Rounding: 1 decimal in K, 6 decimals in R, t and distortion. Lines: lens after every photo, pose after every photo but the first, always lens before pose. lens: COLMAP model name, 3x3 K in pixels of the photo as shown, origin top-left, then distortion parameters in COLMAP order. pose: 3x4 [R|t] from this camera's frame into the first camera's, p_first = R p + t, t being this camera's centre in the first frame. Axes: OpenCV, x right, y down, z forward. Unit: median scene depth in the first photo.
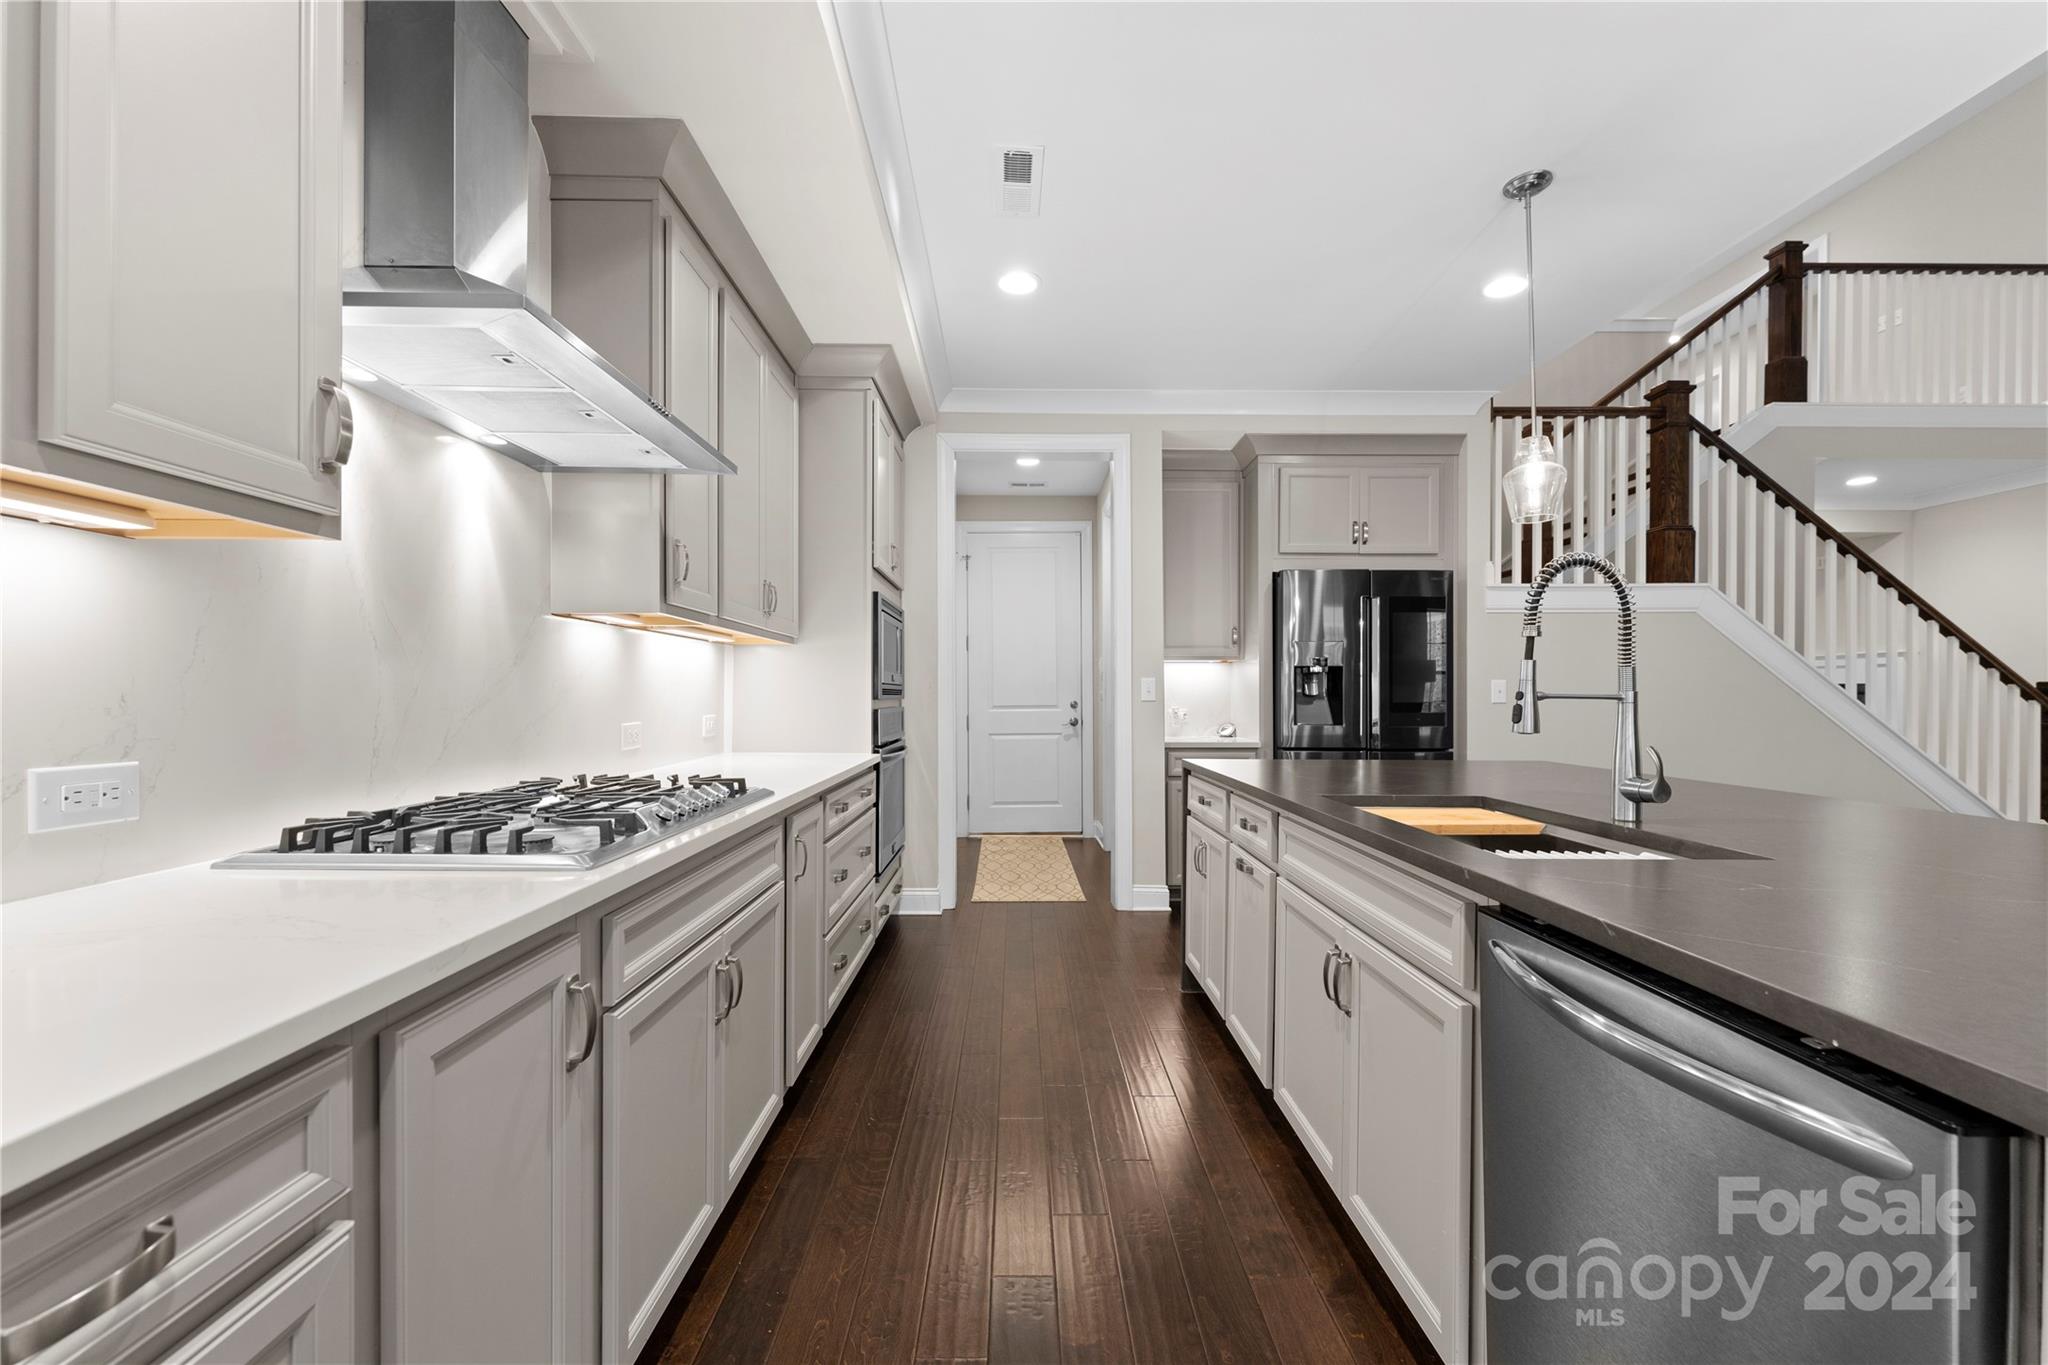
lens RADIAL K [[817.2, 0, 1018.7], [0, 817.2, 693.1], [0, 0, 1]] dist [0.000341, 0.000160]
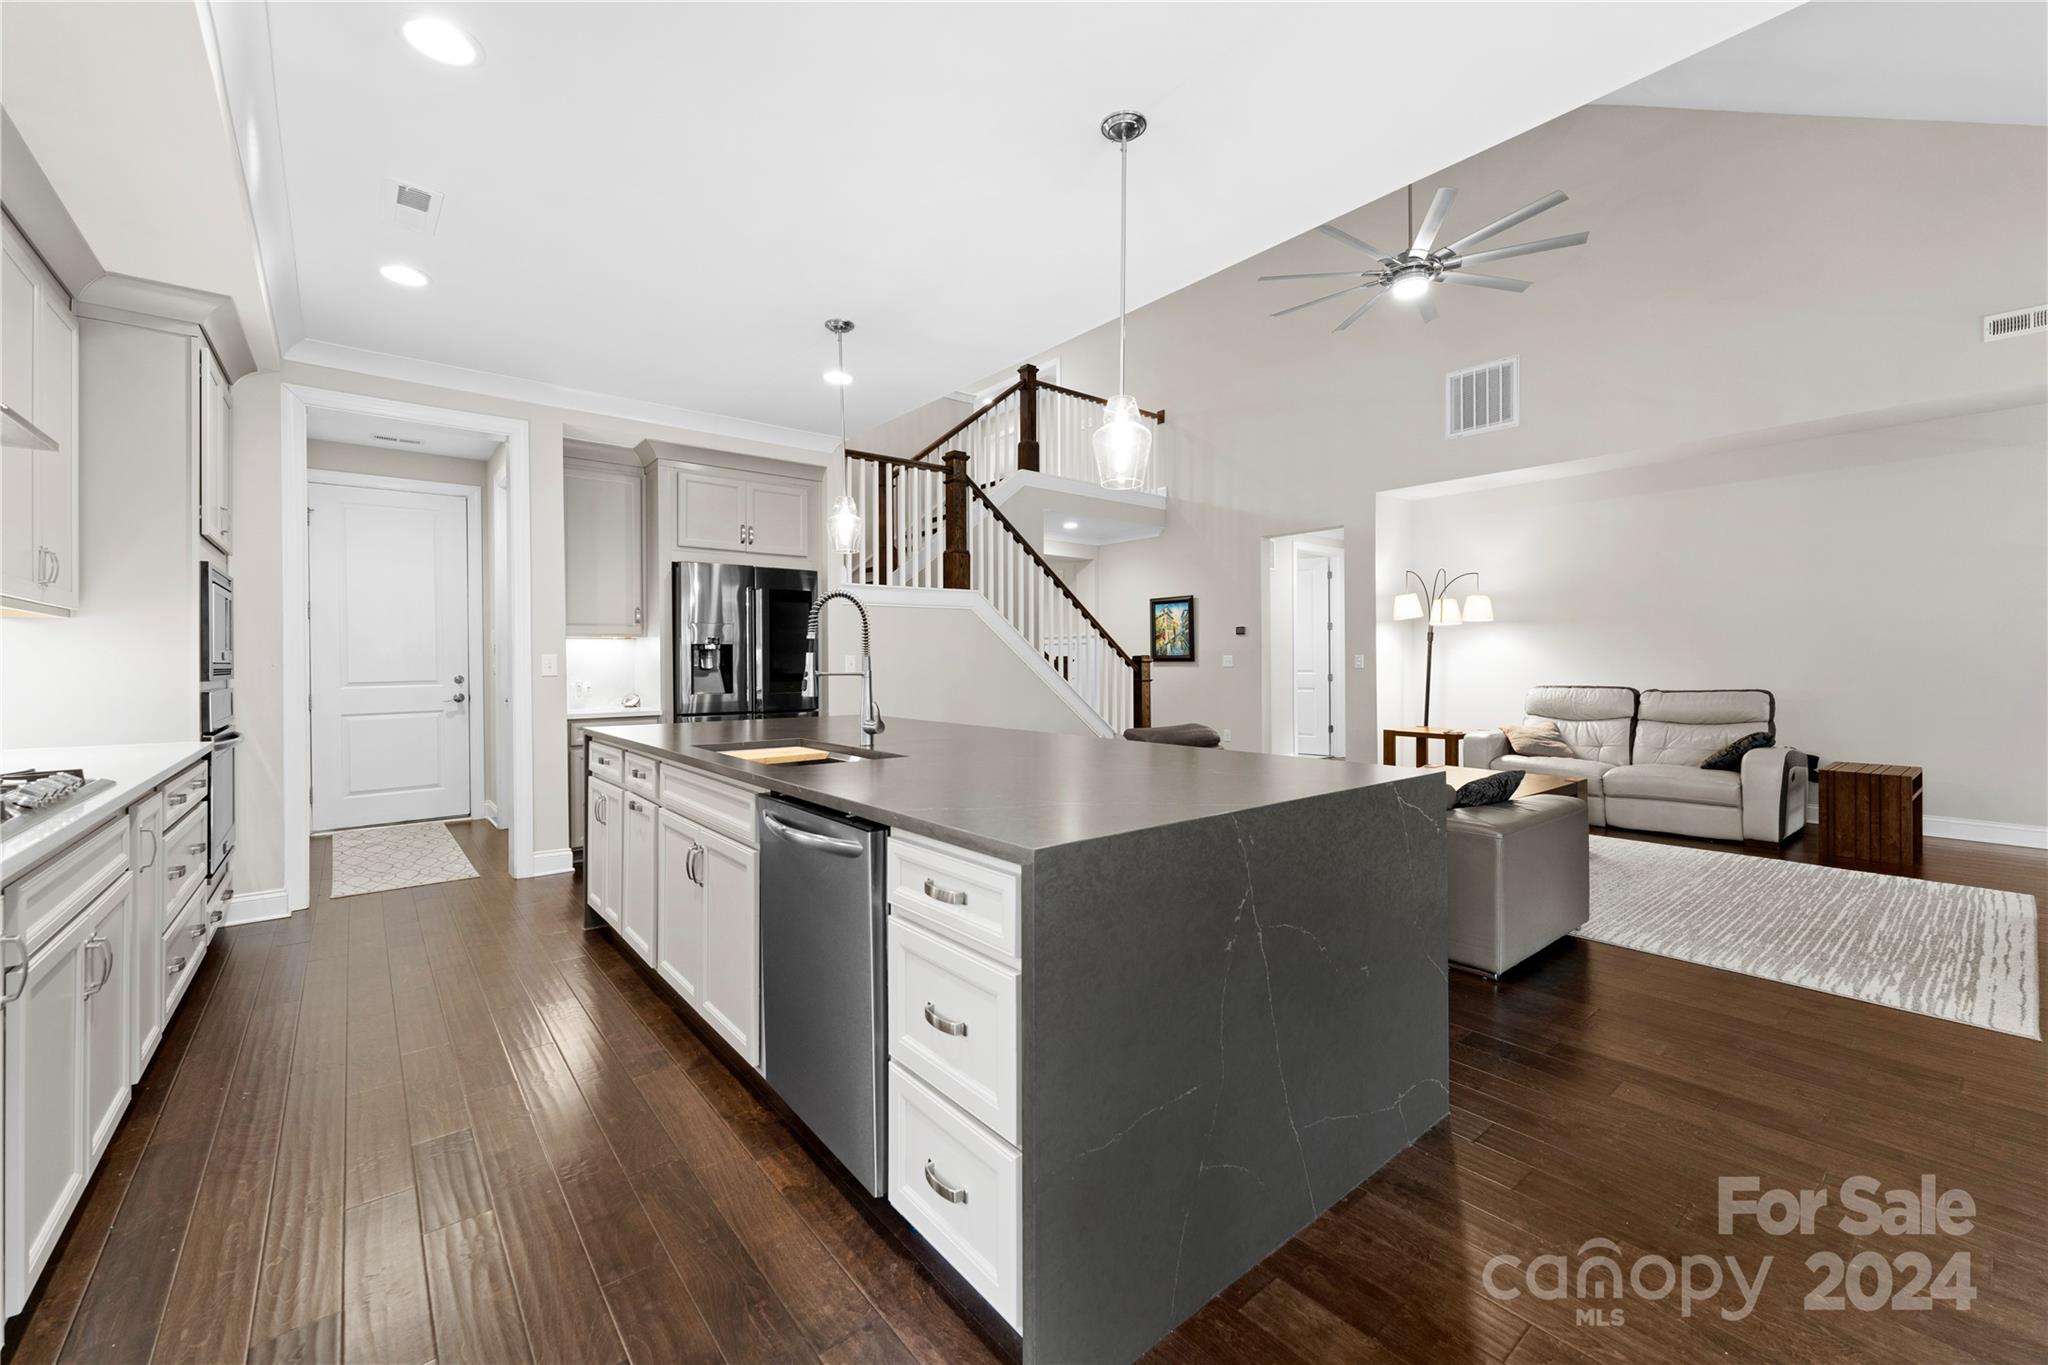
lens RADIAL K [[819.8, 0, 1019.1], [0, 819.8, 658.4], [0, 0, 1]] dist [0.000401, -0.000215]
pose [[0.778477, -0.004194, 0.627660, -0.034385], [0.005603, 0.999984, -0.000267, -0.009657], [-0.627649, 0.003725, 0.778488, -0.208041]]
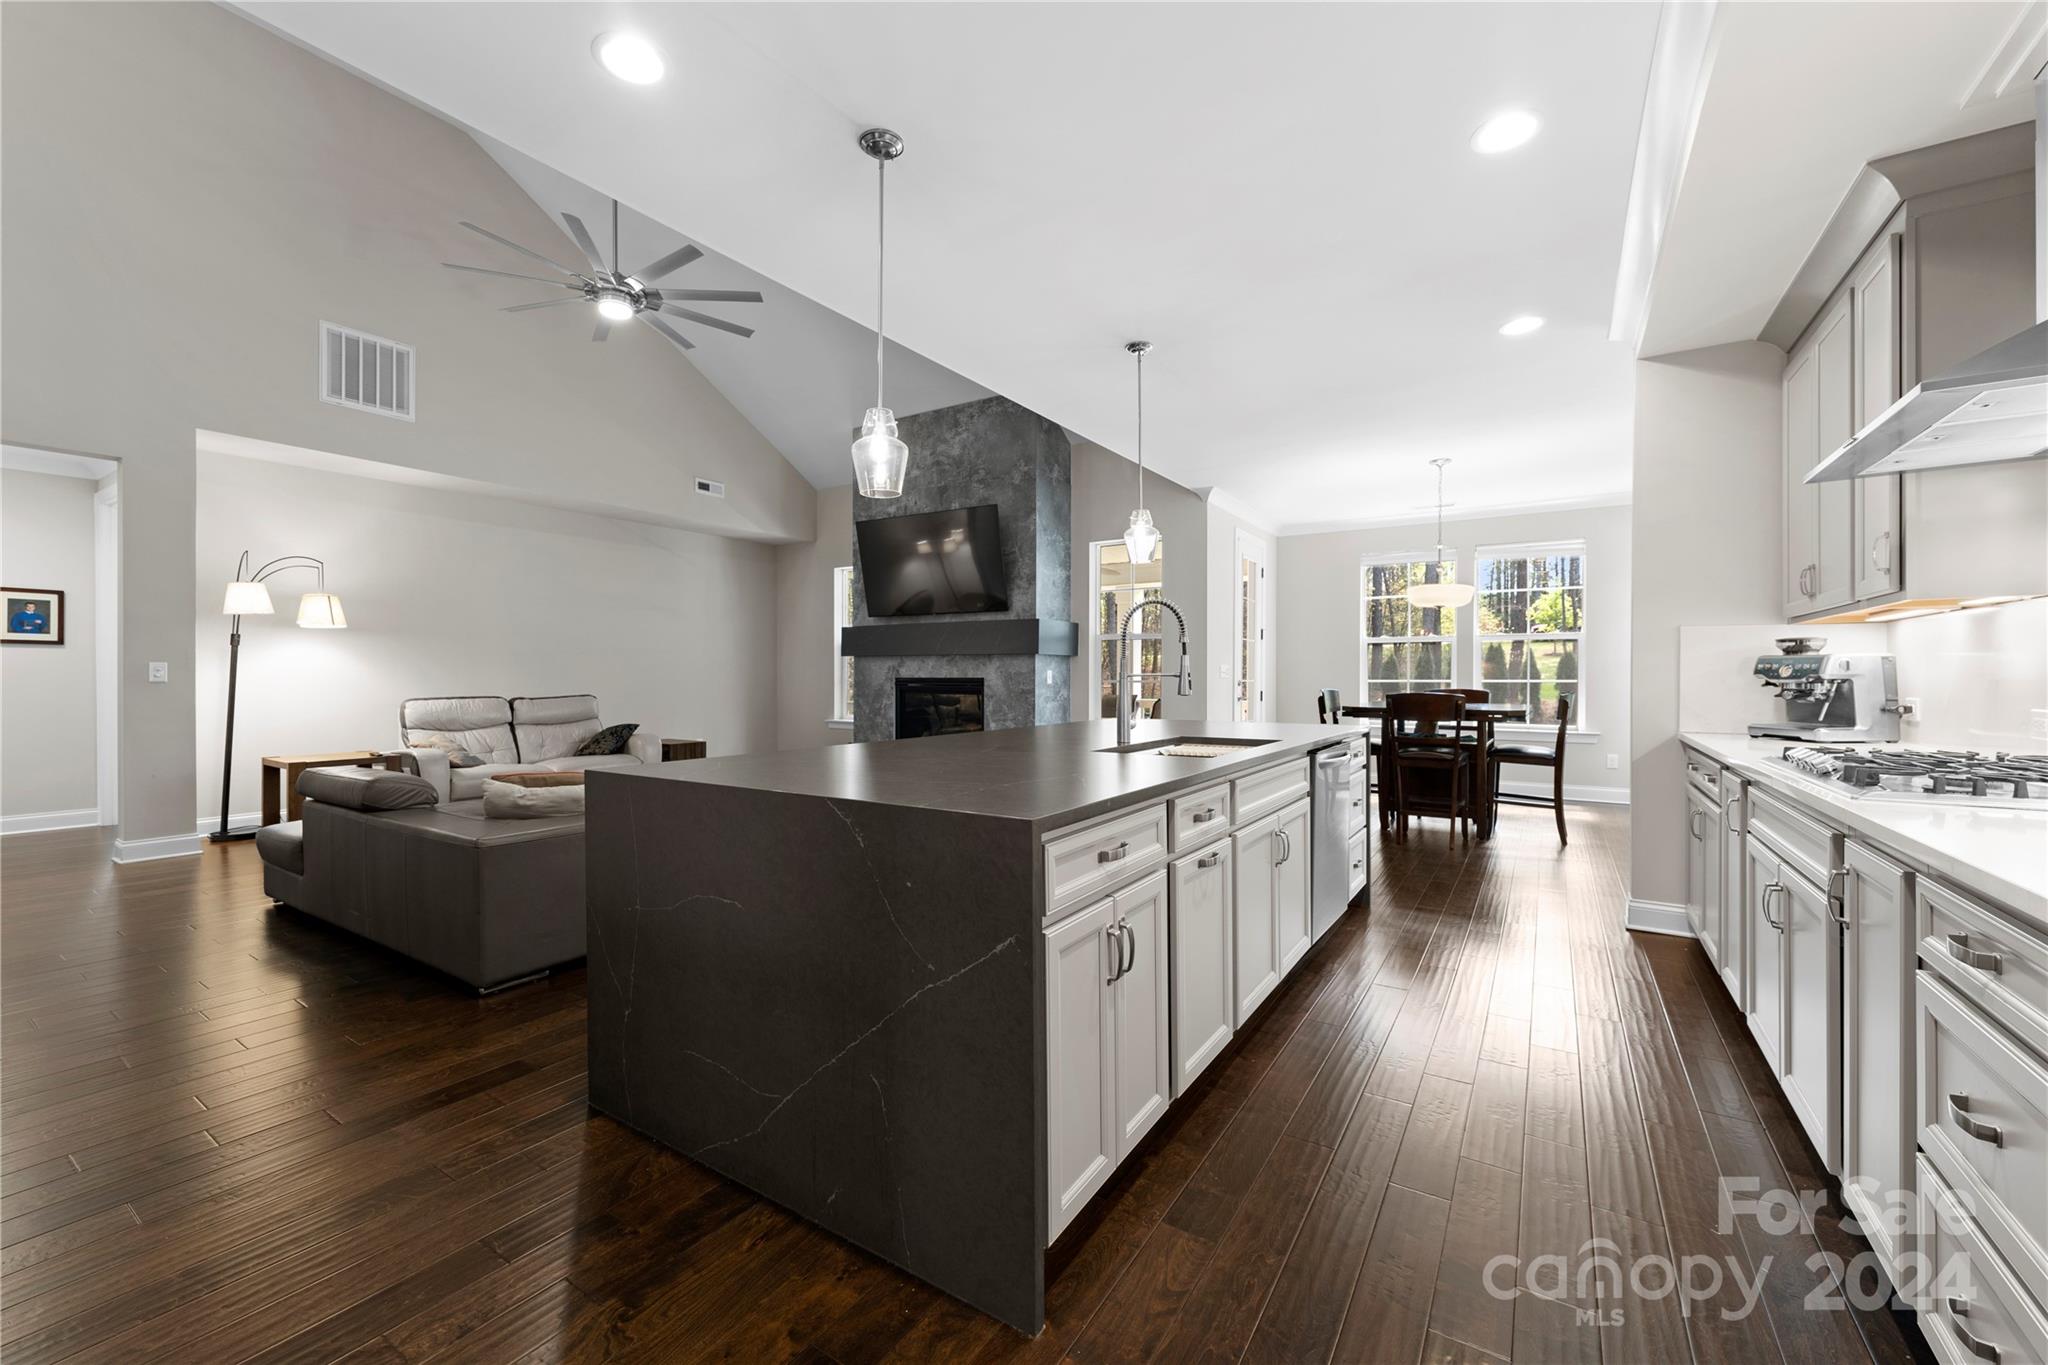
lens RADIAL K [[814.2, 0, 1024.0], [0, 814.2, 682.5], [0, 0, 1]] dist [-0.000781, -0.000040]
pose [[-0.835936, -0.007775, 0.548772, -0.027752], [-0.003204, 0.999952, 0.009286, 0.001224], [-0.548817, 0.006005, -0.835921, 1.003725]]
